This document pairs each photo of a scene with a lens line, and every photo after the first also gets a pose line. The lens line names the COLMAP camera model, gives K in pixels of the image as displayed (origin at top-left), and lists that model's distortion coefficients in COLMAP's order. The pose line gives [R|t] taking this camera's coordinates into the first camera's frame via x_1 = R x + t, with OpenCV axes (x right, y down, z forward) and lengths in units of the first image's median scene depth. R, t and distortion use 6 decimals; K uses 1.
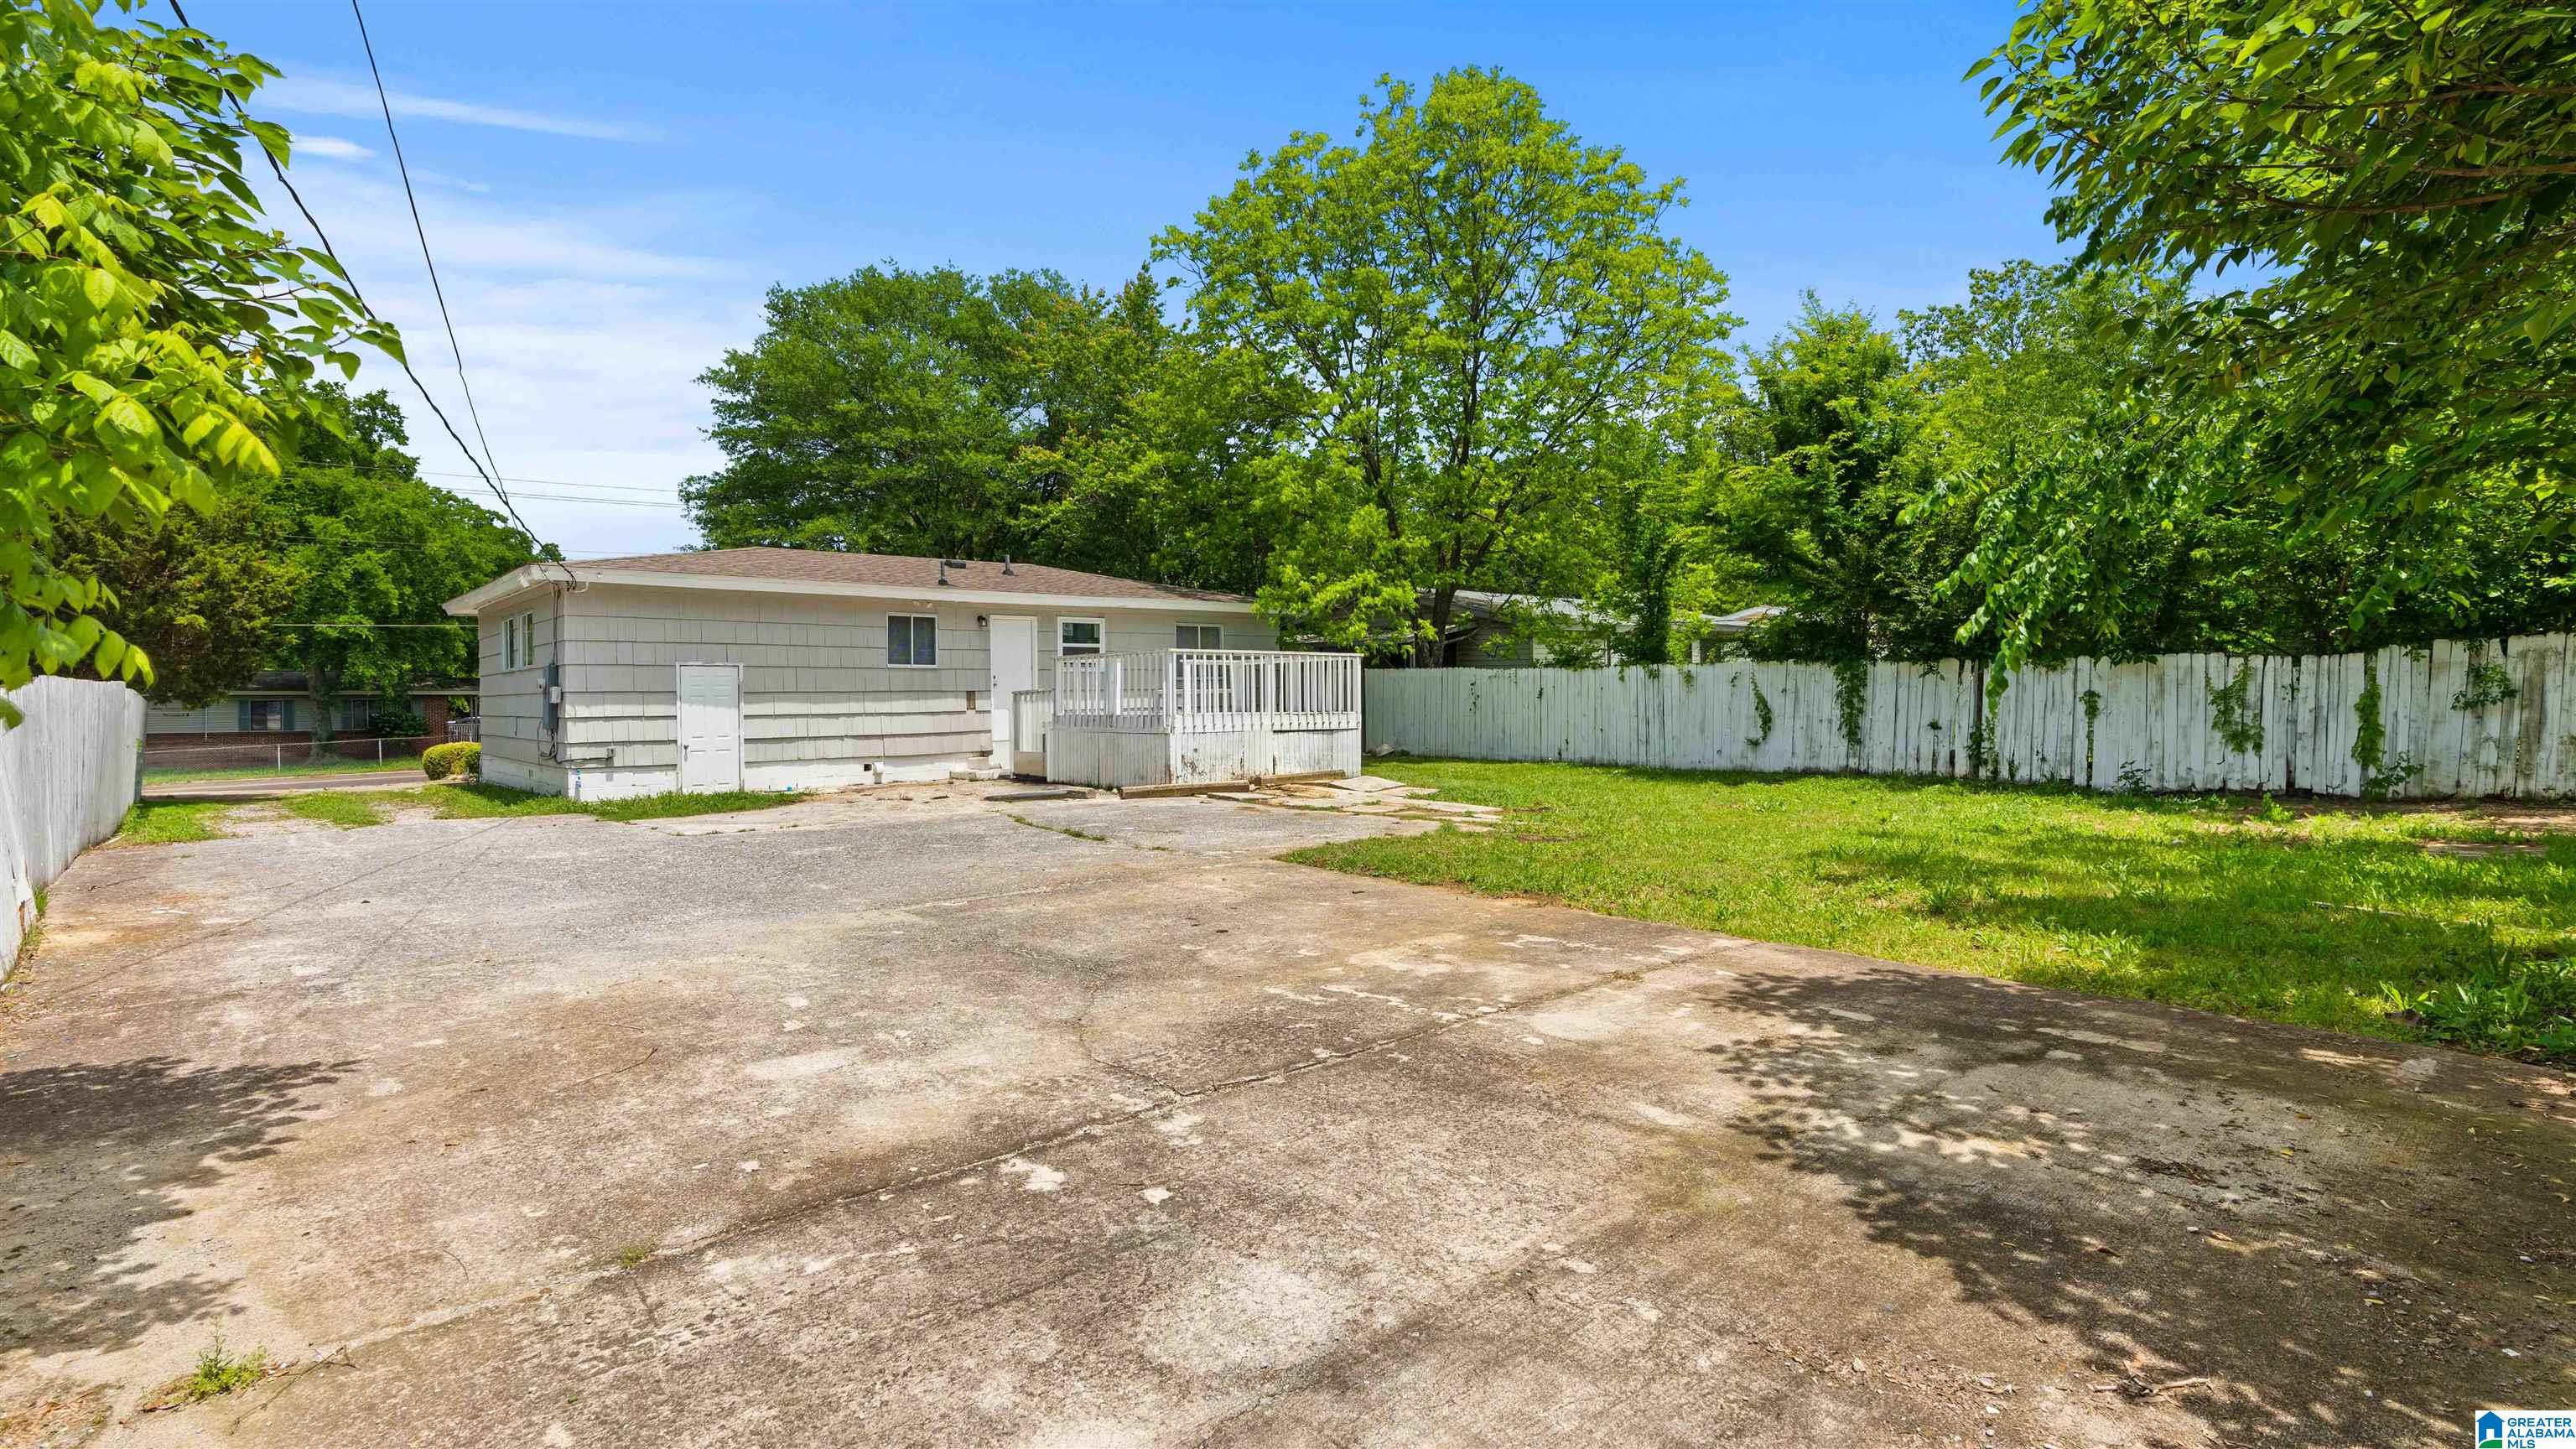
lens RADIAL K [[1156.9, 0, 1288.0], [0, 1156.9, 724.5], [0, 0, 1]] dist [-0.002925, -0.000615]
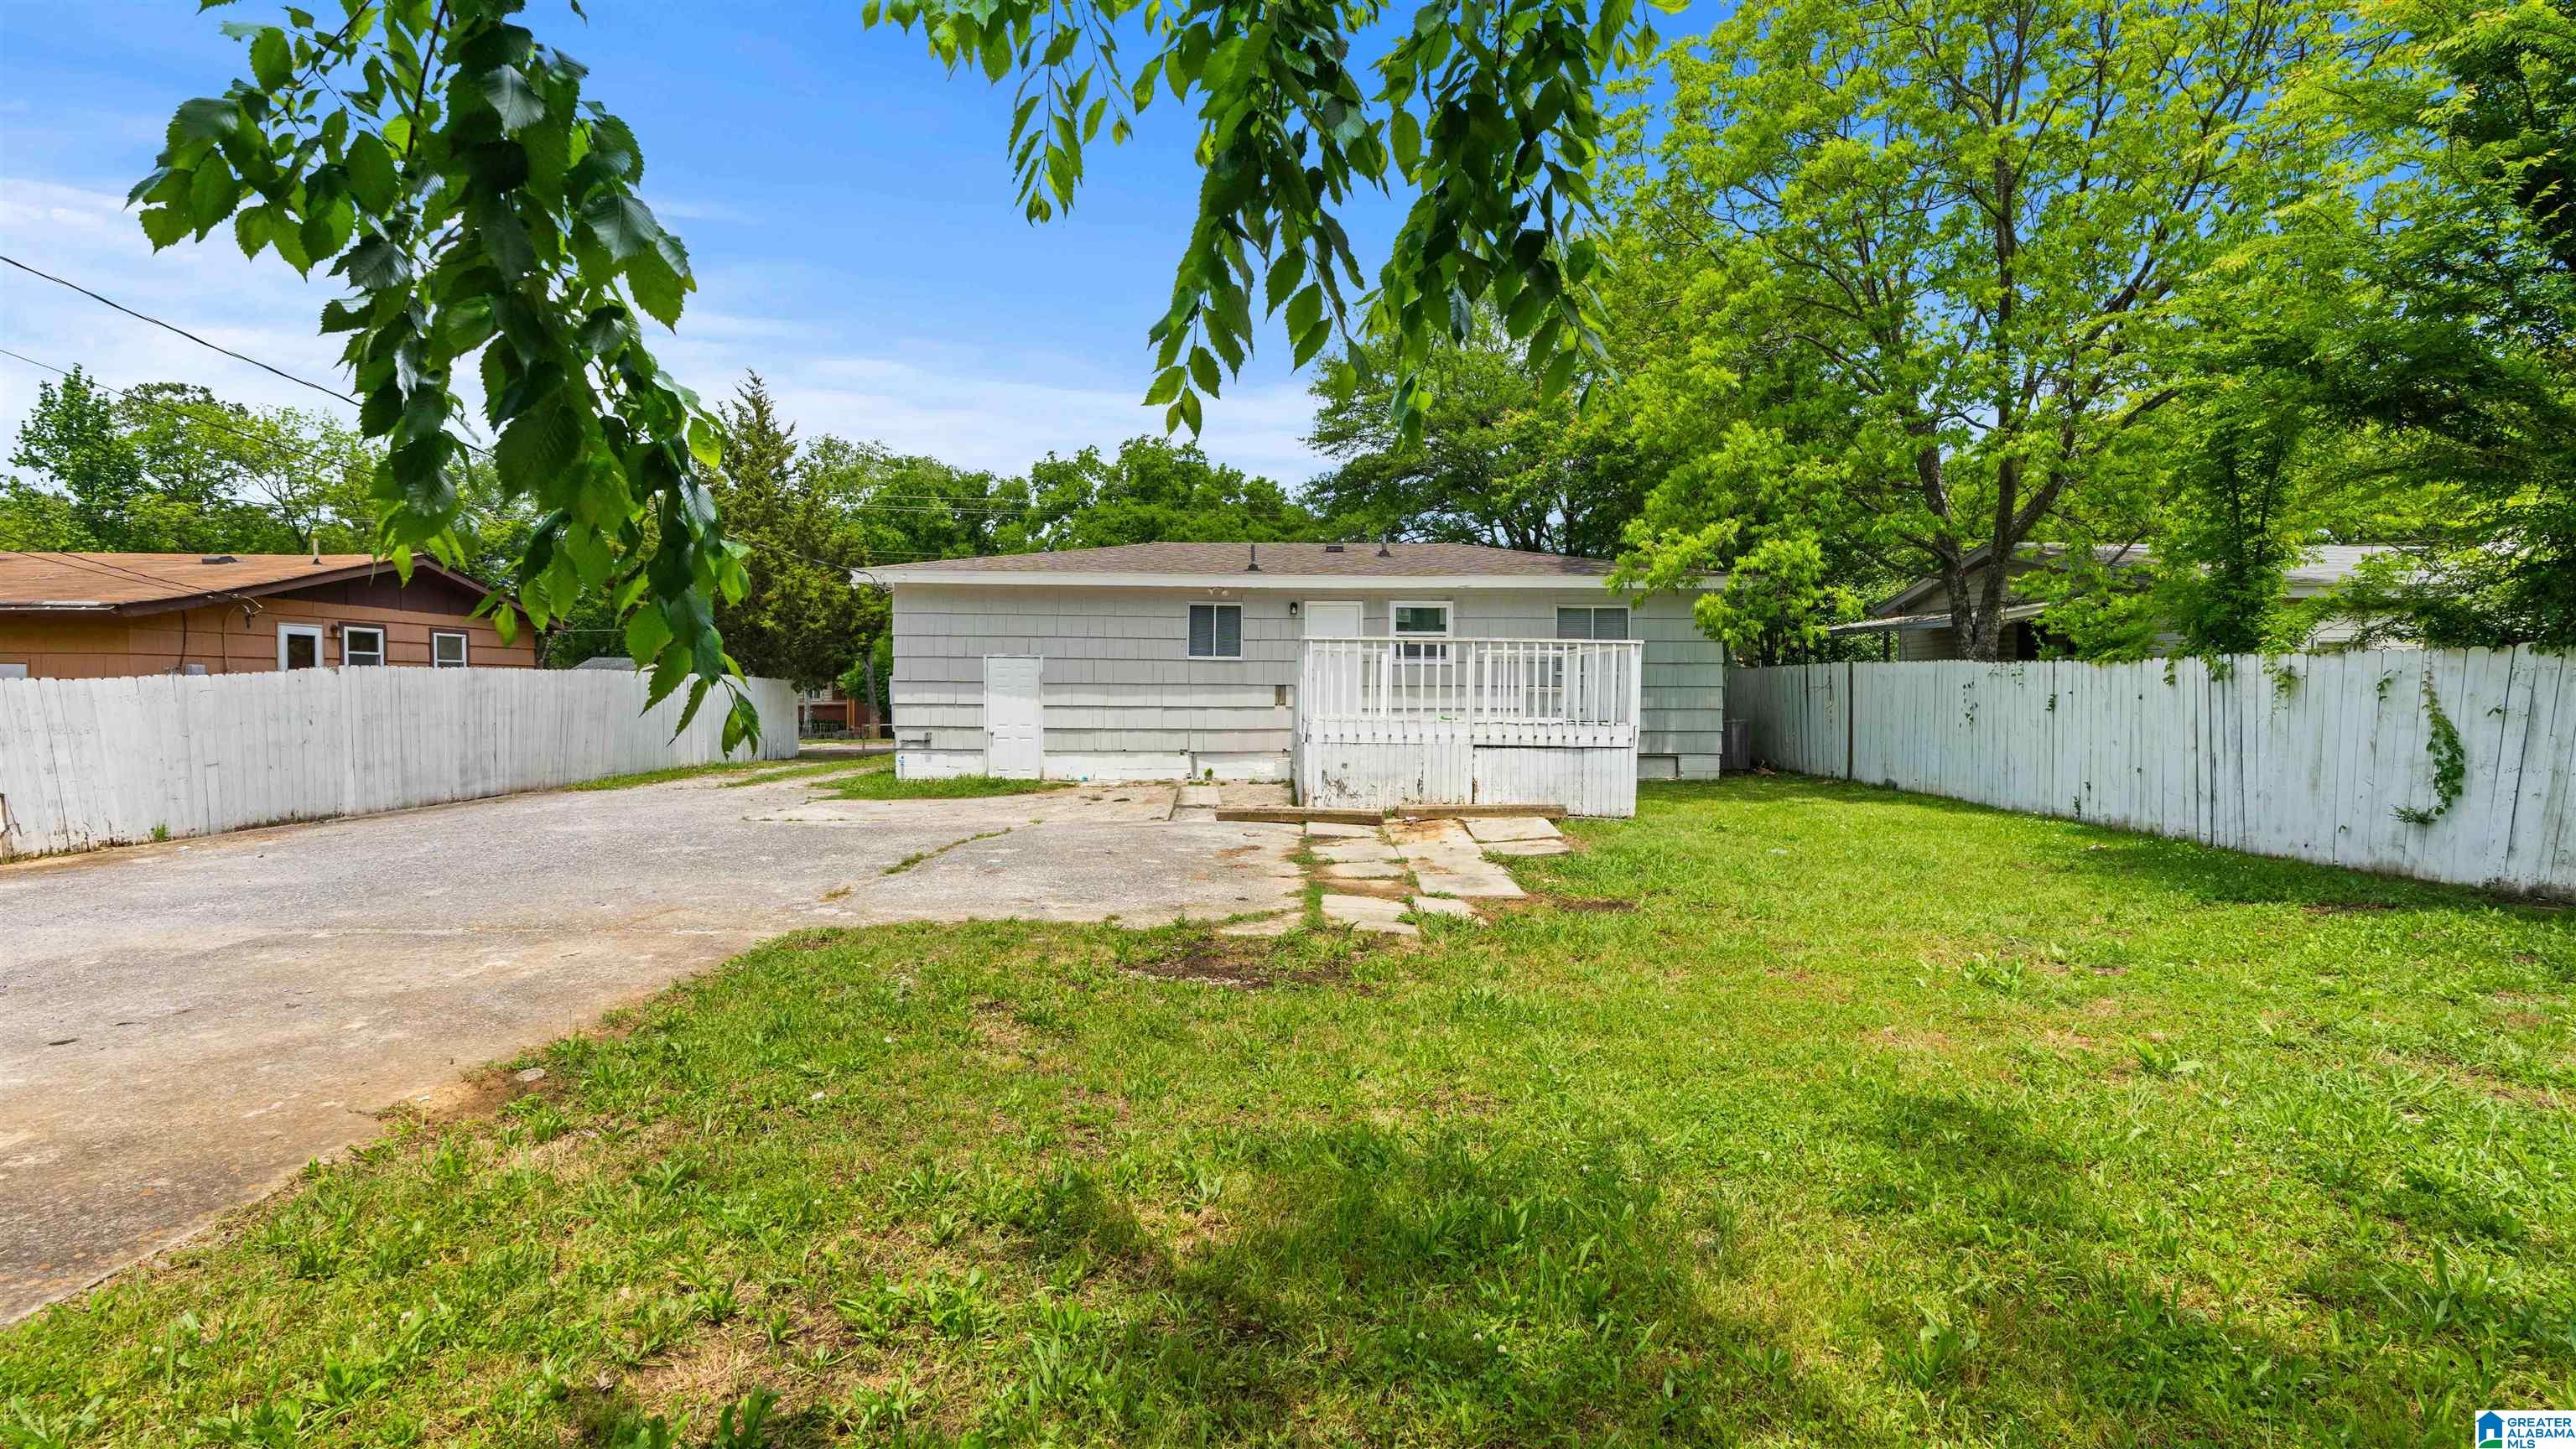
lens RADIAL K [[1165.8, 0, 1298.2], [0, 1165.8, 637.1], [0, 0, 1]] dist [-0.002029, -0.000296]
pose [[0.763245, -0.011070, -0.646014, 0.348250], [-0.032686, 0.997911, -0.055717, -0.016443], [0.645282, 0.063641, 0.761289, 0.320888]]
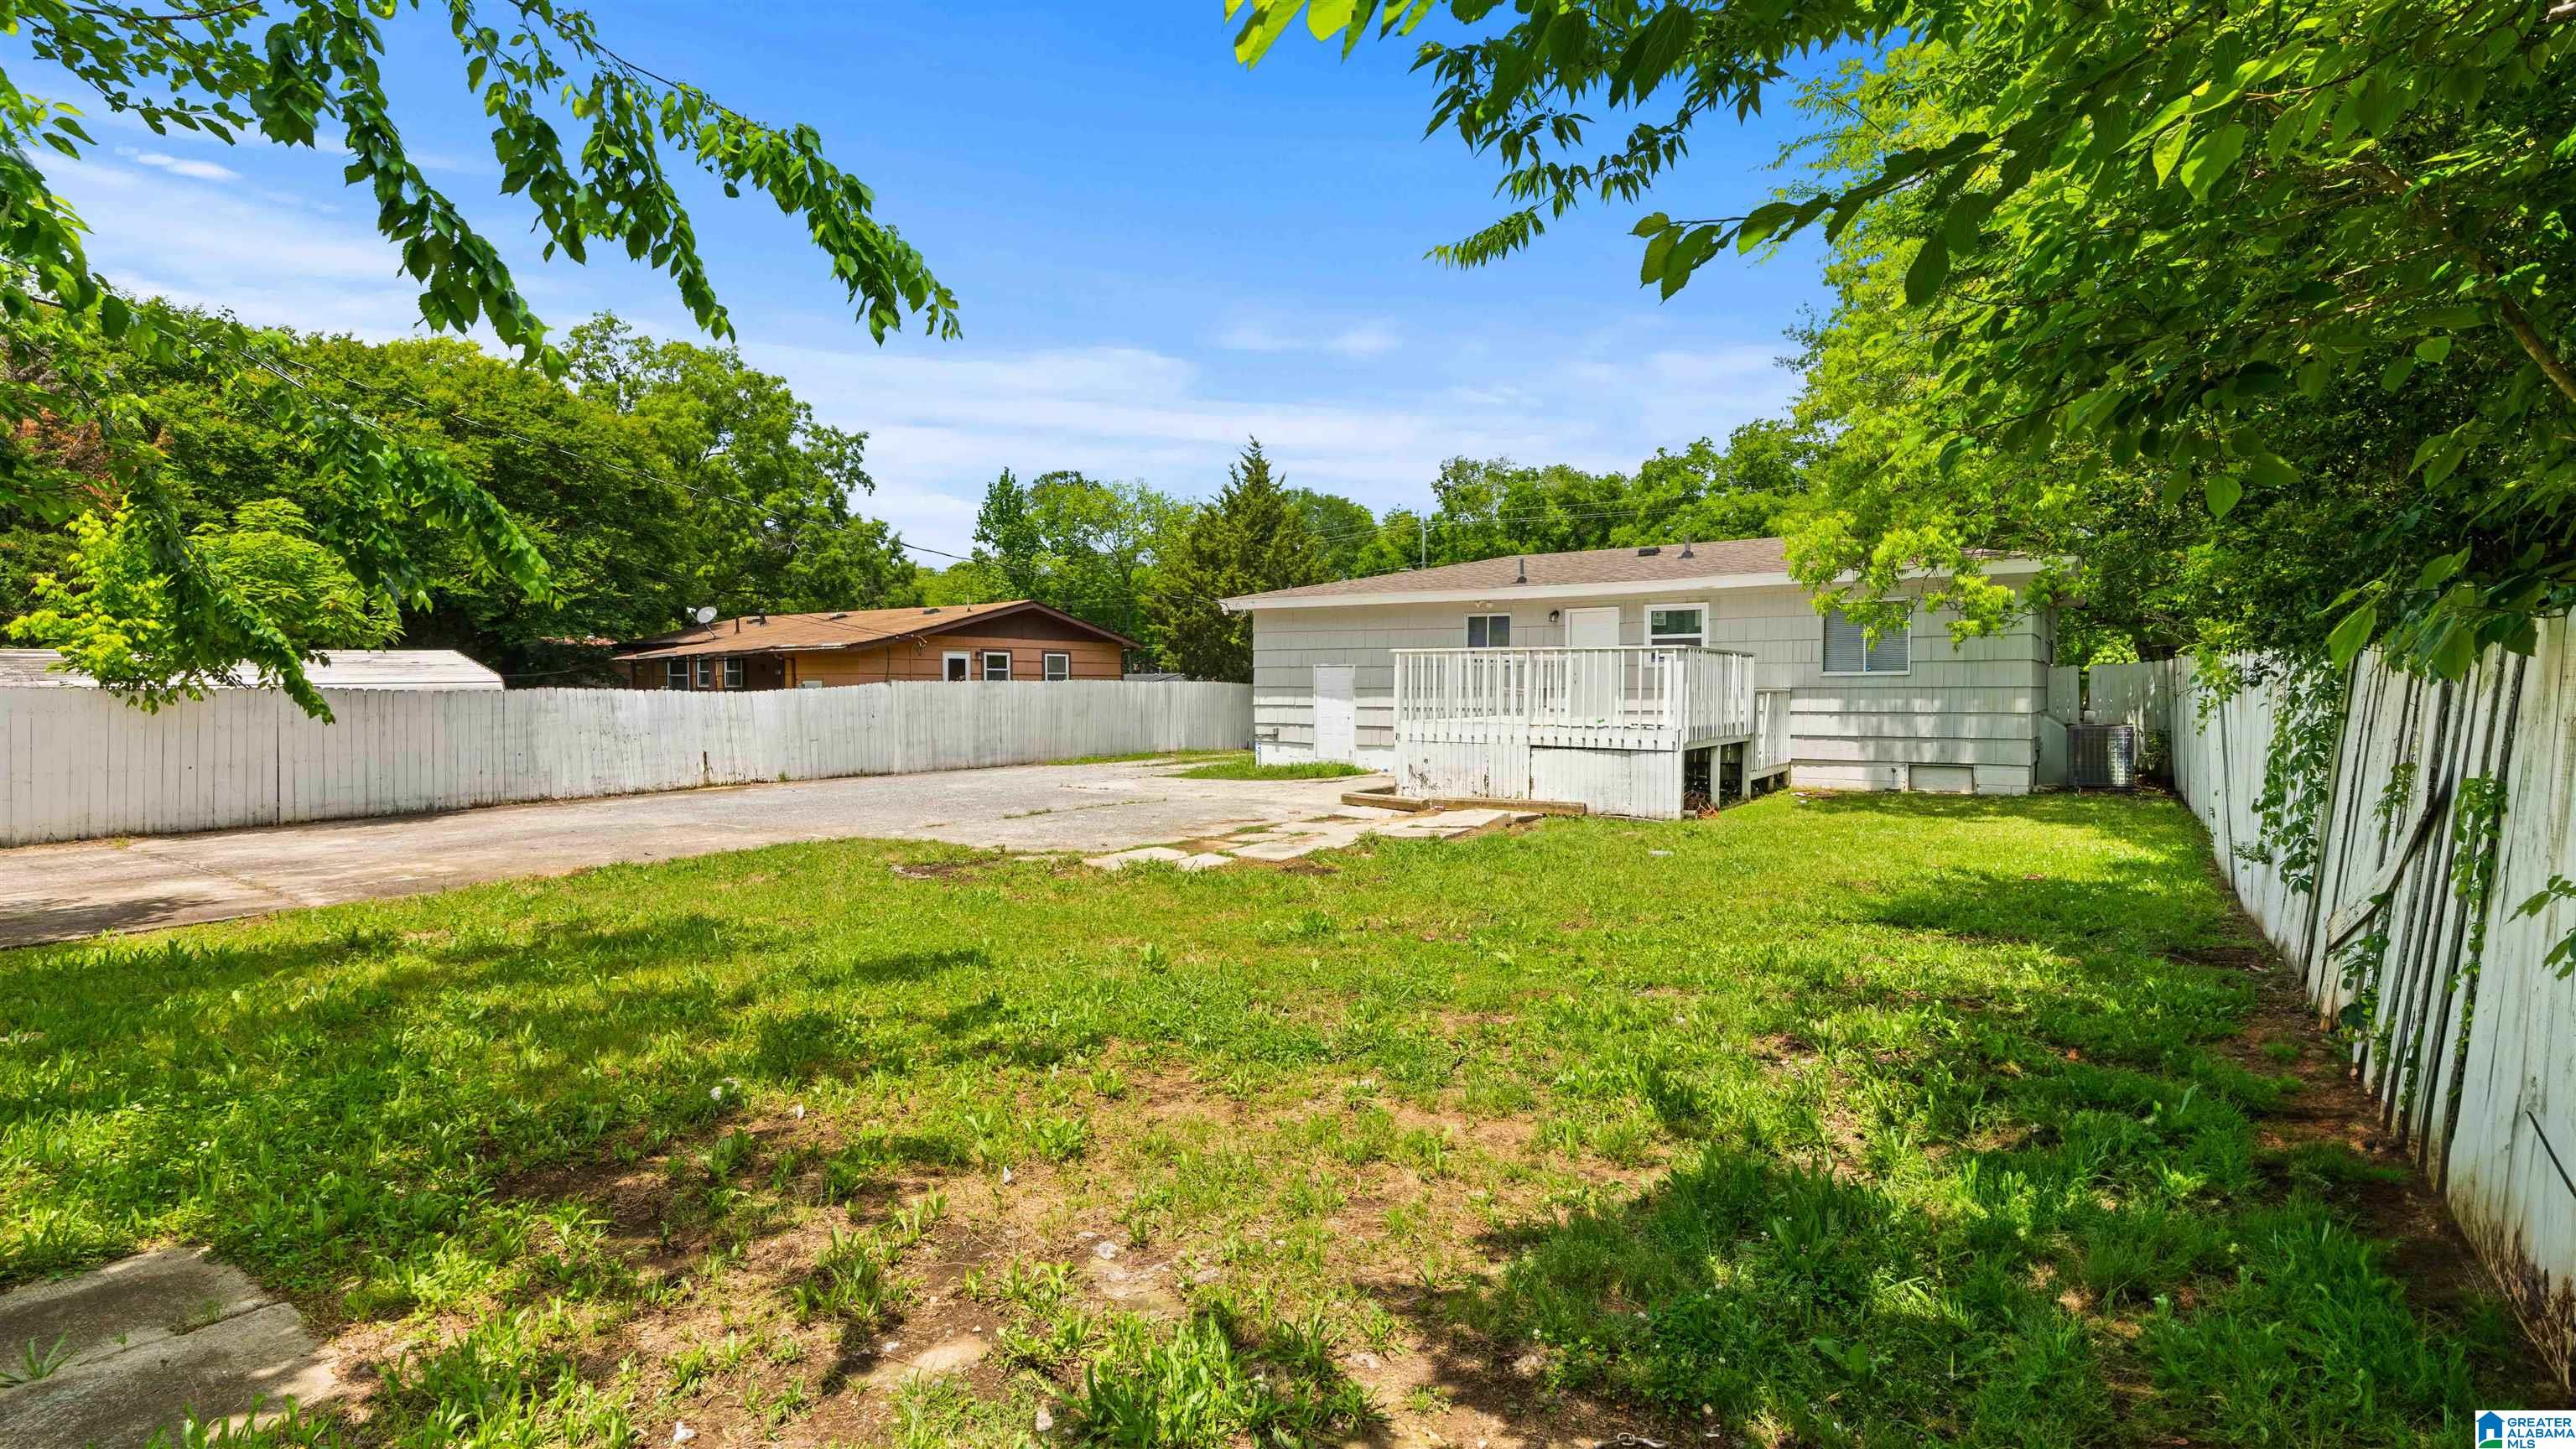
lens RADIAL K [[1201.1, 0, 1281.9], [0, 1201.1, 651.0], [0, 0, 1]] dist [-0.056386, -0.000160]
pose [[0.238424, -0.015146, -0.971043, 0.684879], [-0.028531, 0.999338, -0.022593, -0.032949], [0.970742, 0.033091, 0.237834, 0.571646]]
